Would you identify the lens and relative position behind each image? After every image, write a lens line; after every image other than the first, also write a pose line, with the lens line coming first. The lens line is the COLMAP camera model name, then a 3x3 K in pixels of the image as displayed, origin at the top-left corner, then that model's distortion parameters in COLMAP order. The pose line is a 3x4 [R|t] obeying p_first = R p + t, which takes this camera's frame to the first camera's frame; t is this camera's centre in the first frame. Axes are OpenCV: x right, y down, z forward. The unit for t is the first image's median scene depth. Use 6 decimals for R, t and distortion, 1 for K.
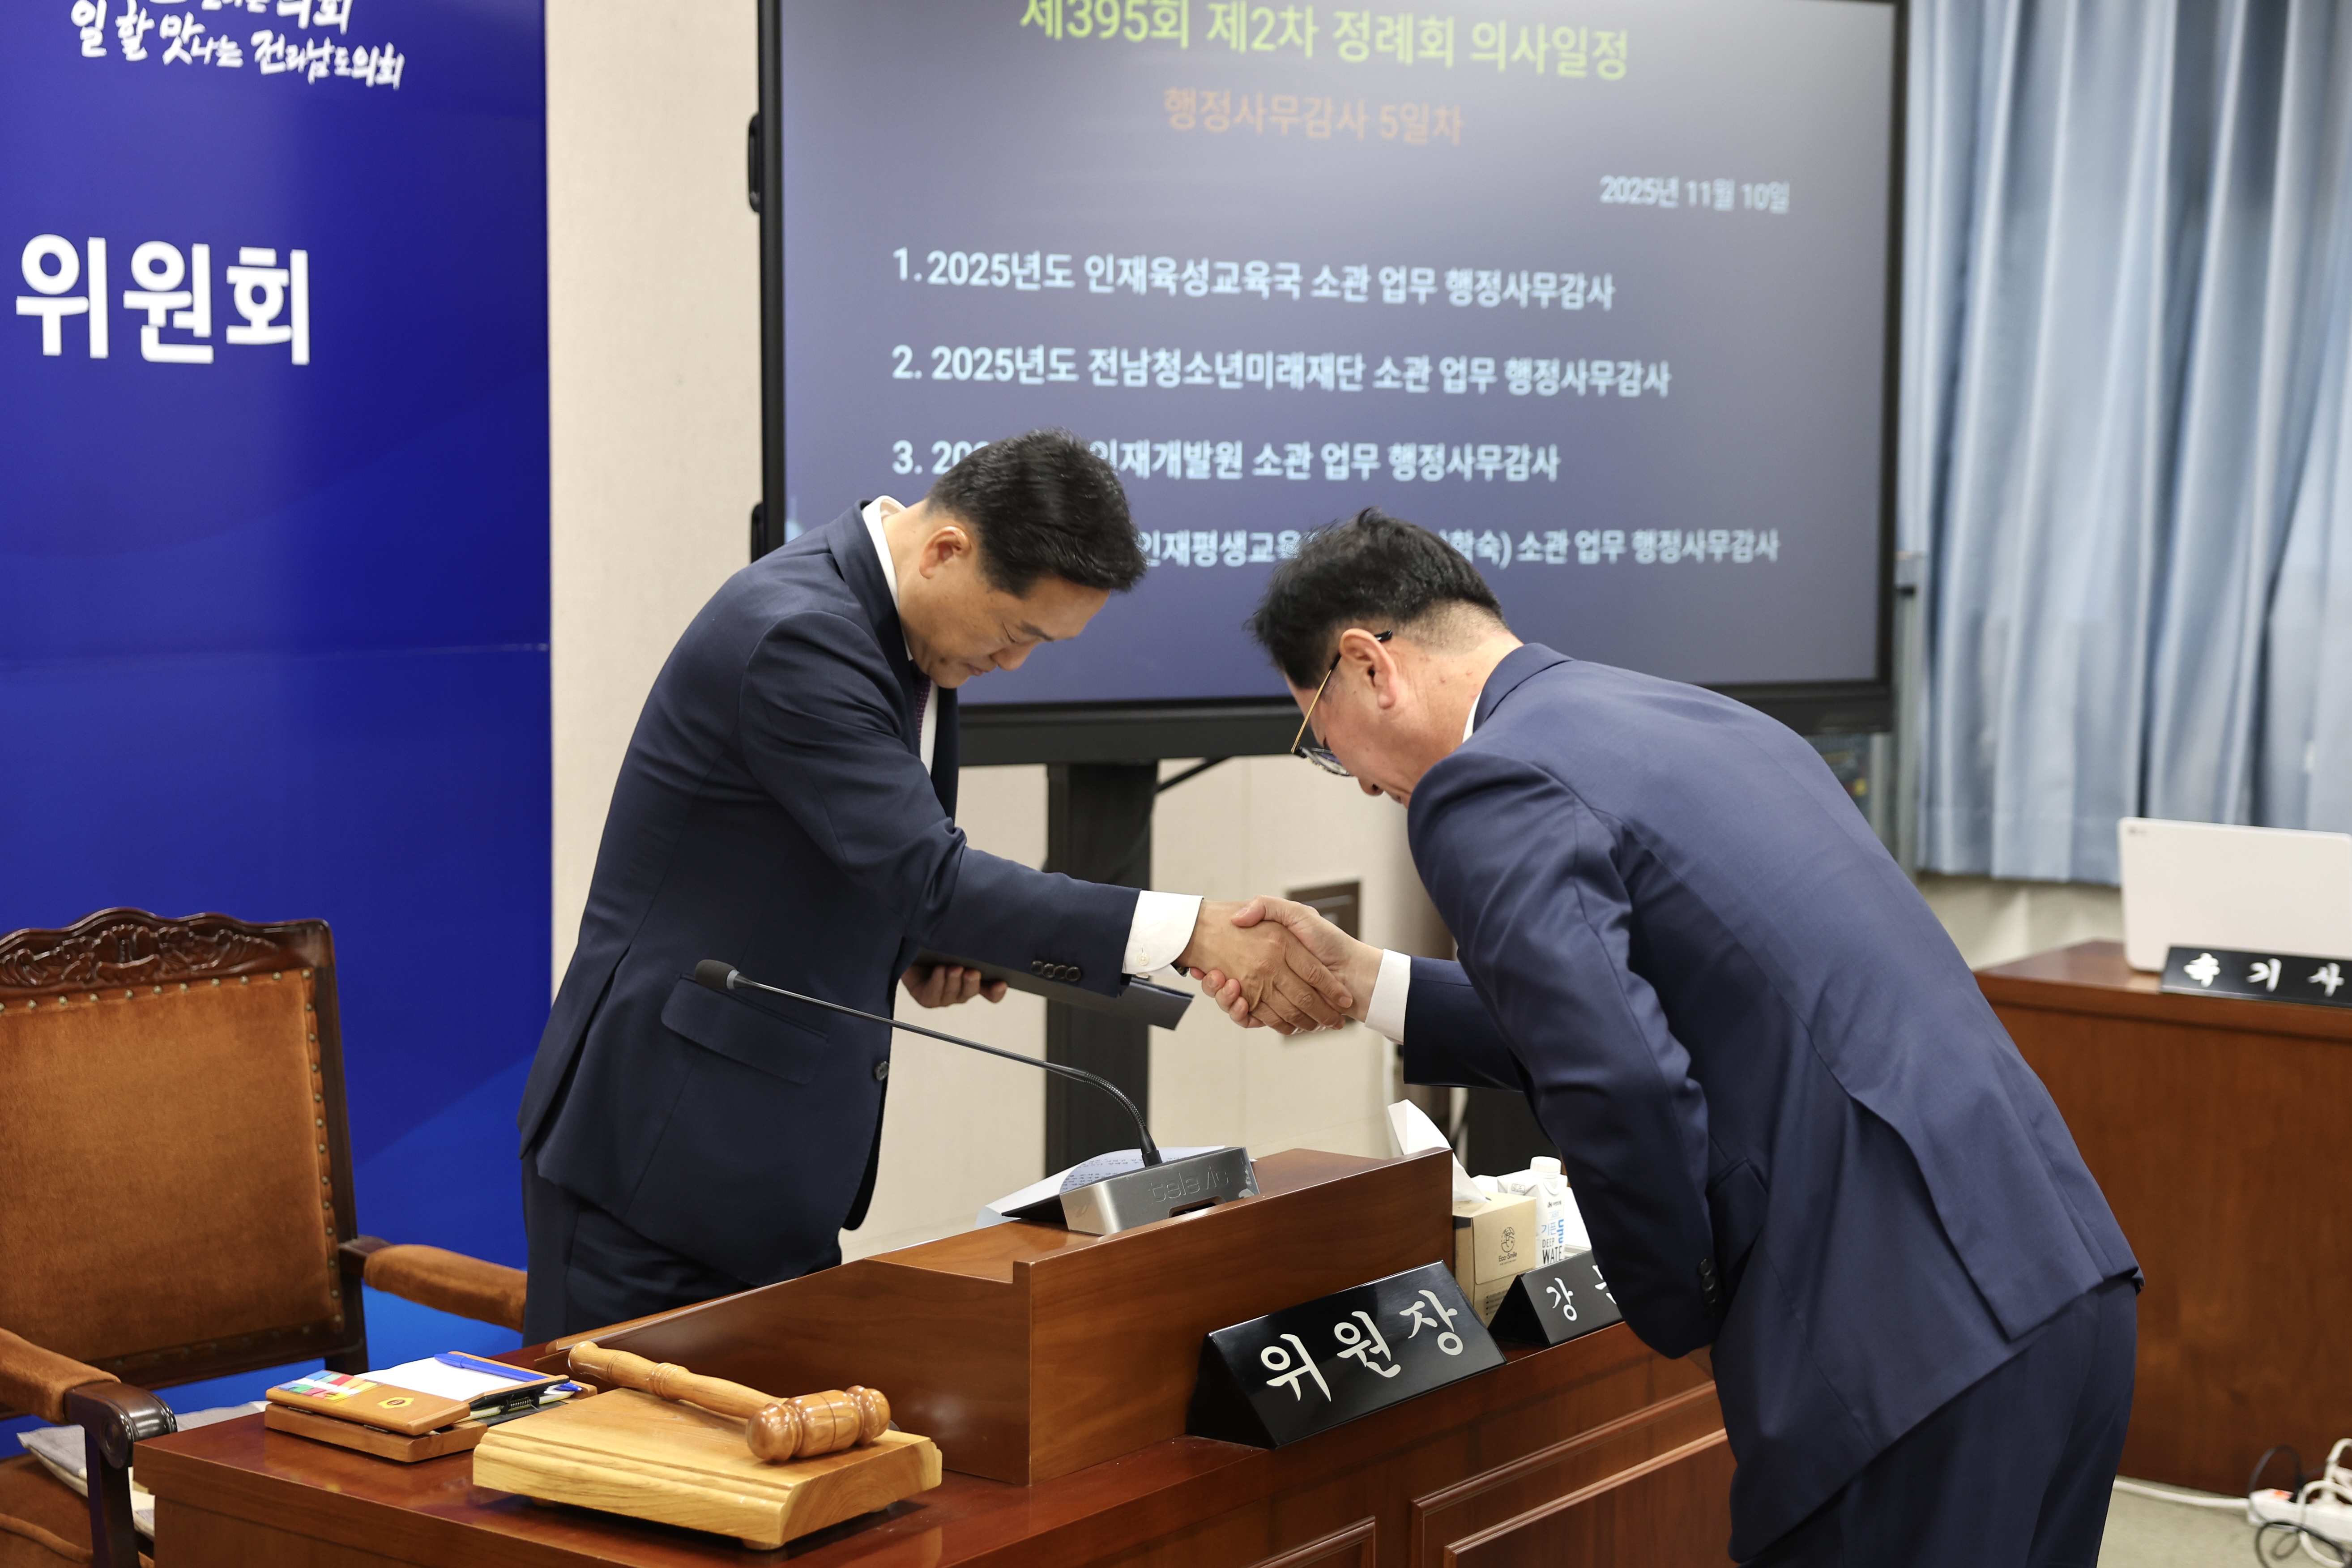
lens RADIAL K [[3814.5, 0, 1208.9], [0, 3814.5, 733.6], [0, 0, 1]] dist [0.150479, 0.000000]
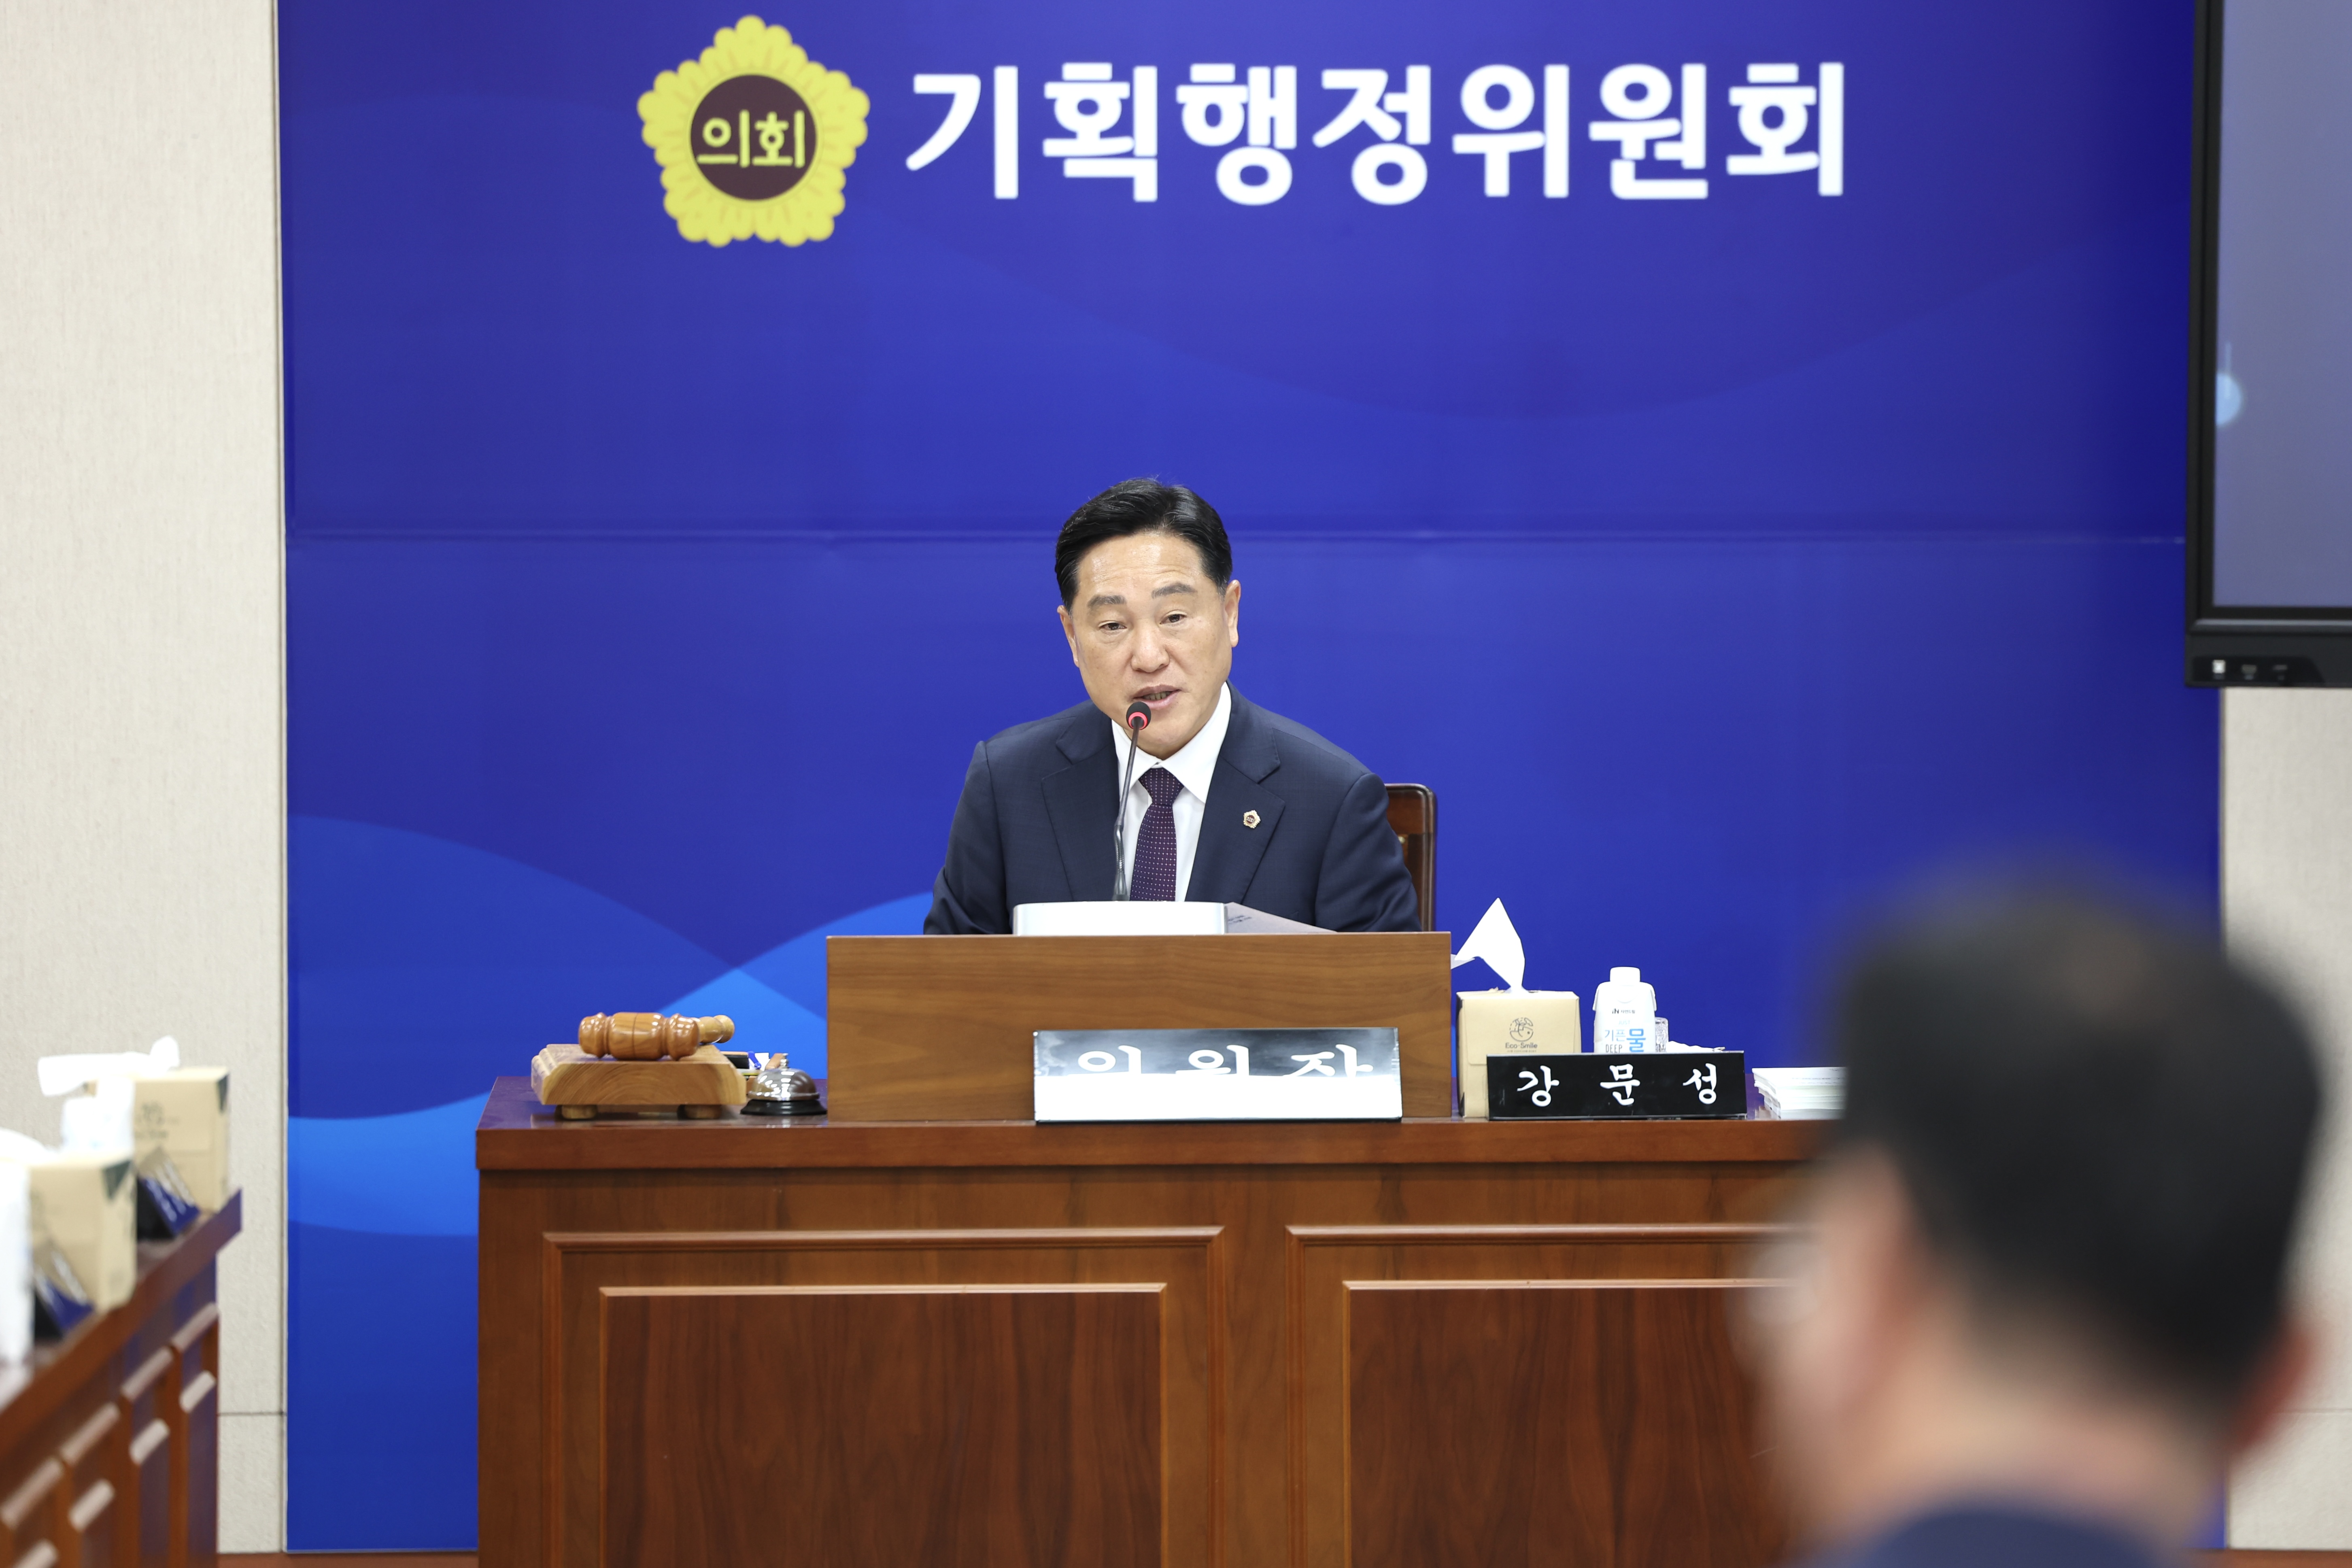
lens RADIAL K [[13797.3, 0, 1181.1], [0, 13797.3, 896.4], [0, 0, 1]] dist [1.697685, 0.000000]
pose [[0.589398, 0.028492, -0.807341, 2.256112], [-0.058544, 0.998257, -0.007511, 0.093809], [0.805719, 0.051692, 0.590038, -0.959963]]
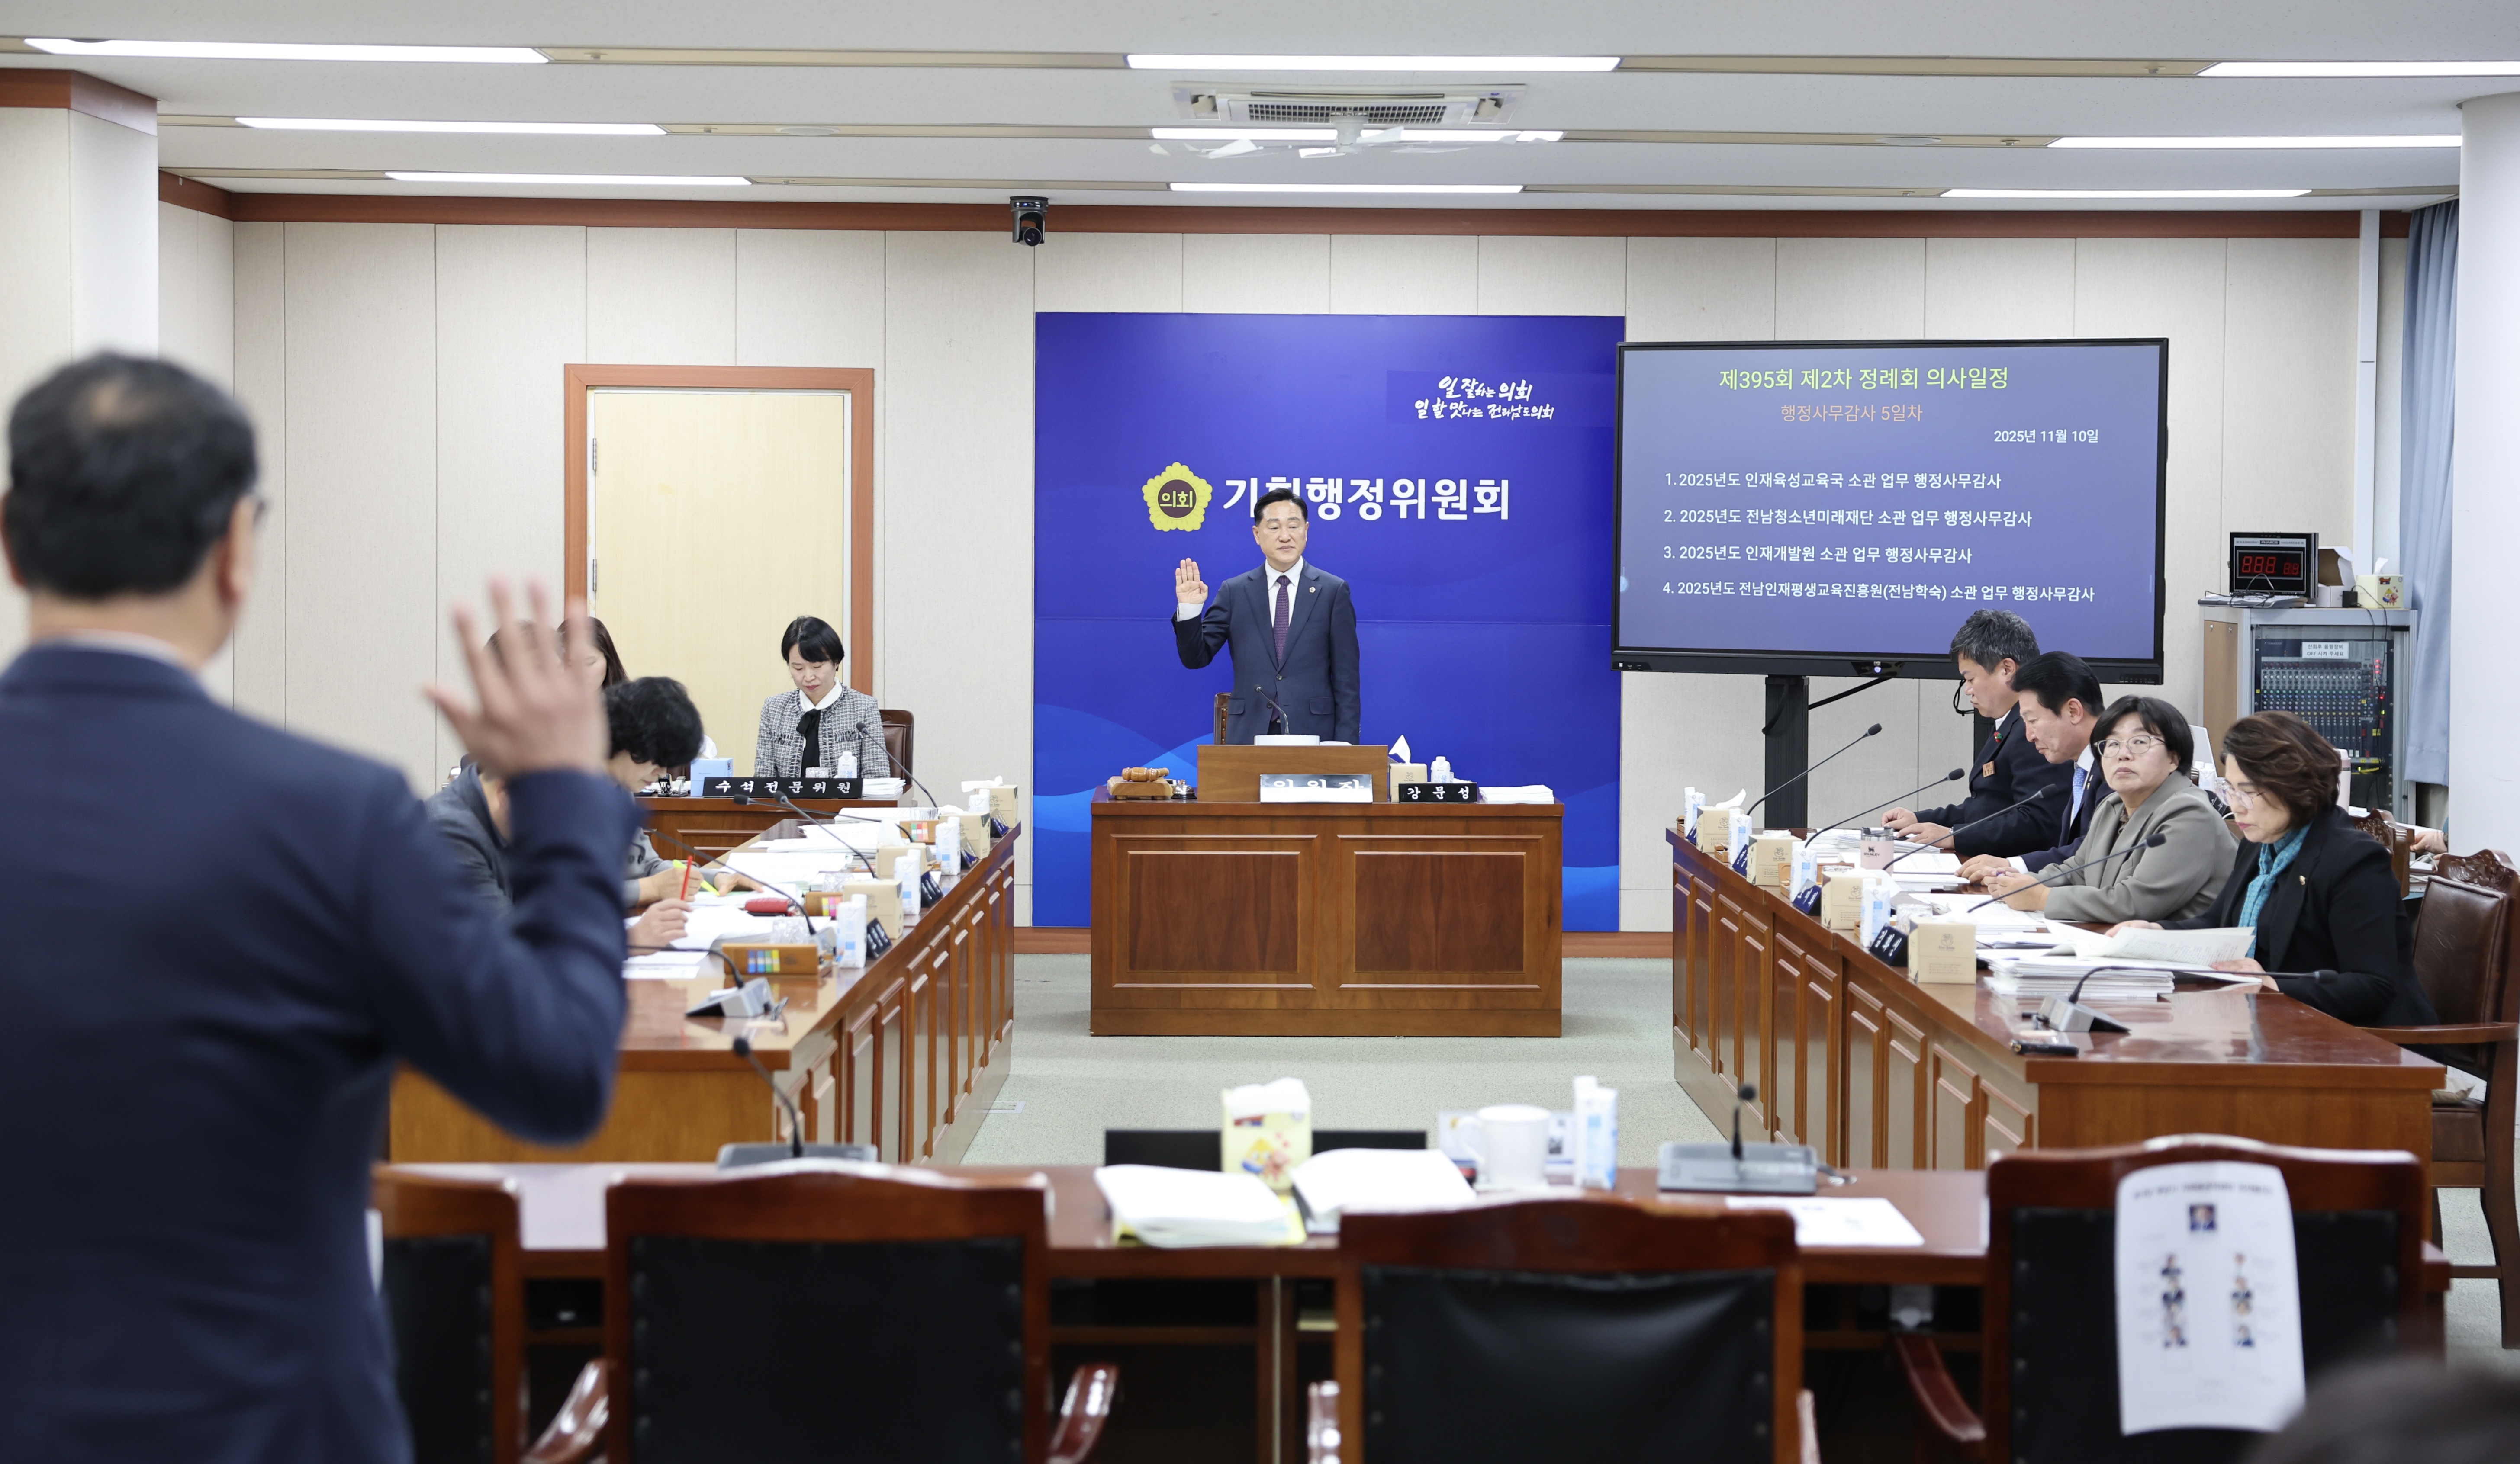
lens RADIAL K [[4196.0, 0, 1258.2], [0, 4196.0, 730.8], [0, 0, 1]] dist [0.018951, 0.000000]
pose [[0.579889, 0.032304, -0.814055, 2.238470], [-0.067599, 0.997676, -0.008563, 0.099289], [0.811886, 0.059995, 0.580725, -0.945597]]
